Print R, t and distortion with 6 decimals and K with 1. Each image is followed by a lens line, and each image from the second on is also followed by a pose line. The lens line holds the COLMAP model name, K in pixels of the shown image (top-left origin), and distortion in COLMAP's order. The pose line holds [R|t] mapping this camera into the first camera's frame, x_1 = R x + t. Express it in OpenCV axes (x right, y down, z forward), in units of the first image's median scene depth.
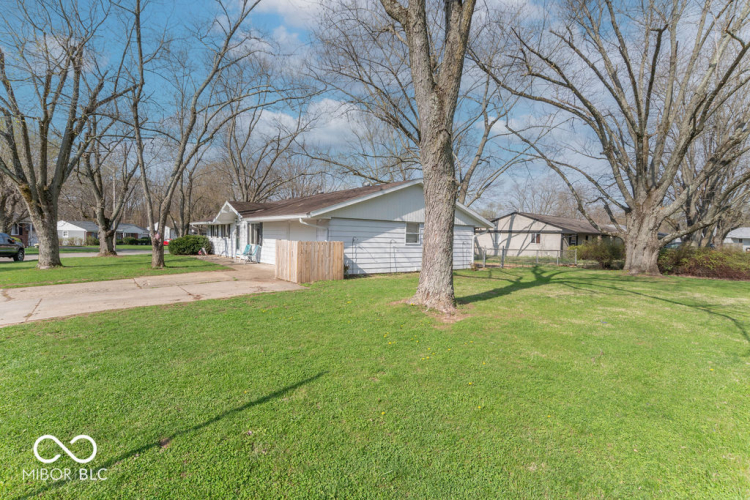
lens RADIAL K [[379.1, 0, 378.0], [0, 379.1, 252.1], [0, 0, 1]] dist [0.003903, 0.001519]
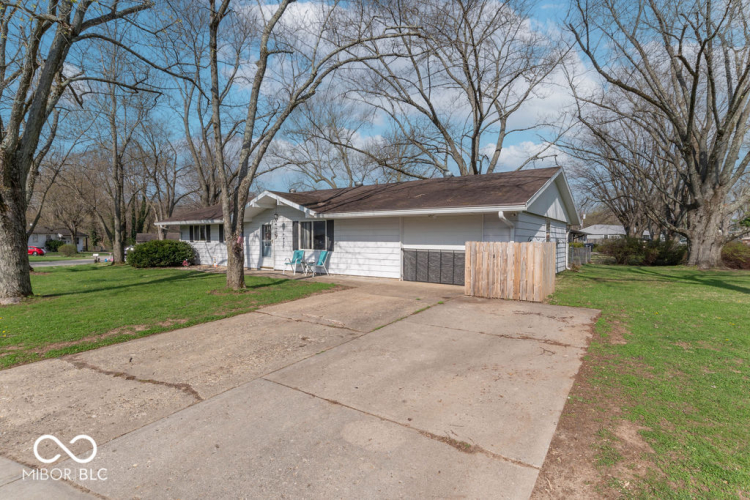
lens RADIAL K [[379.1, 0, 378.0], [0, 379.1, 252.1], [0, 0, 1]] dist [0.003903, 0.001519]
pose [[0.953678, -0.027679, 0.299553, -0.475123], [0.028642, 0.999589, 0.001179, -0.014054], [-0.299462, 0.007455, 0.954079, 0.280858]]
